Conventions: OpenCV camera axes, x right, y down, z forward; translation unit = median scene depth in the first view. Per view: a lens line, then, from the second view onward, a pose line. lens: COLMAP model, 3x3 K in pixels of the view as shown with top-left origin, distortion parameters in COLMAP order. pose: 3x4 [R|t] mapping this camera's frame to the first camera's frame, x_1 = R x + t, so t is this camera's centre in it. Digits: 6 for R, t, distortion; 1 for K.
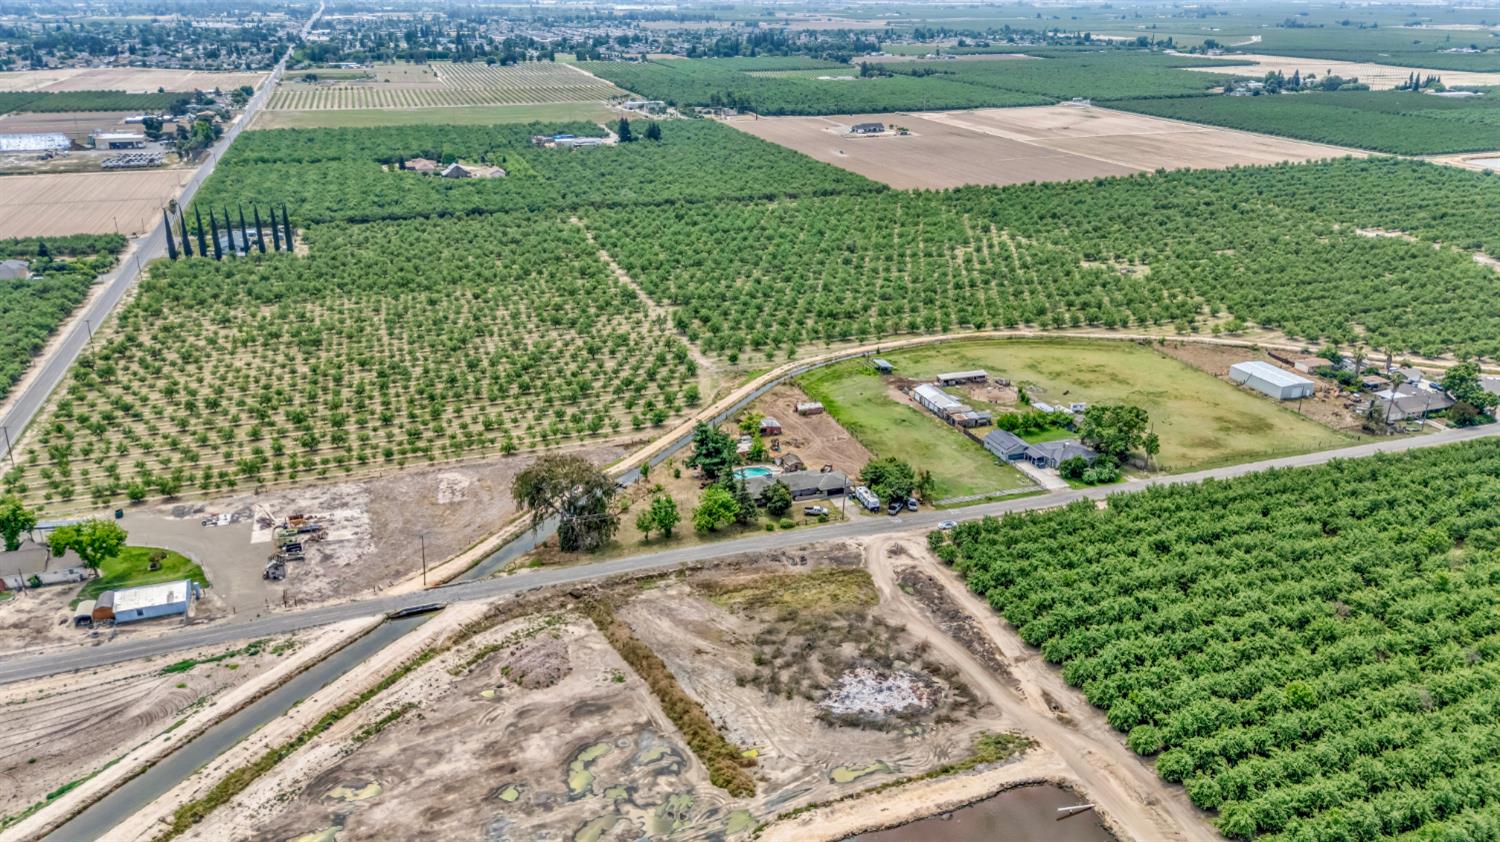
lens RADIAL K [[1099.3, 0, 744.8], [0, 1099.3, 415.6], [0, 0, 1]] dist [0.074249, -0.069863]
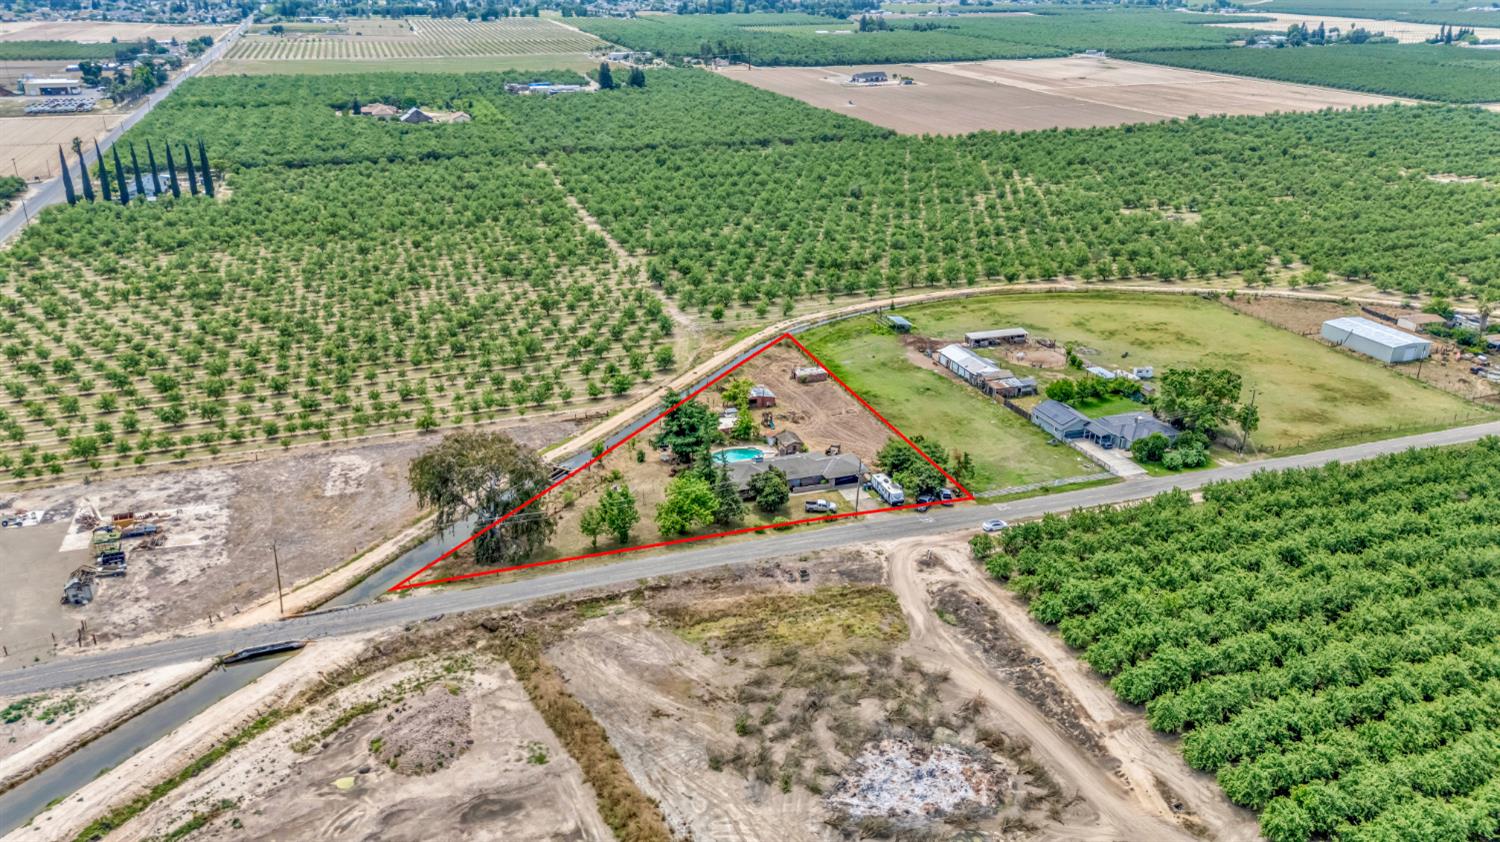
lens RADIAL K [[1099.3, 0, 744.8], [0, 1099.3, 415.6], [0, 0, 1]] dist [0.074249, -0.069863]
pose [[0.999989, -0.000072, 0.004596, 0.007885], [-0.000034, 0.999732, 0.023151, 0.005706], [-0.004596, -0.023151, 0.999721, 0.214654]]
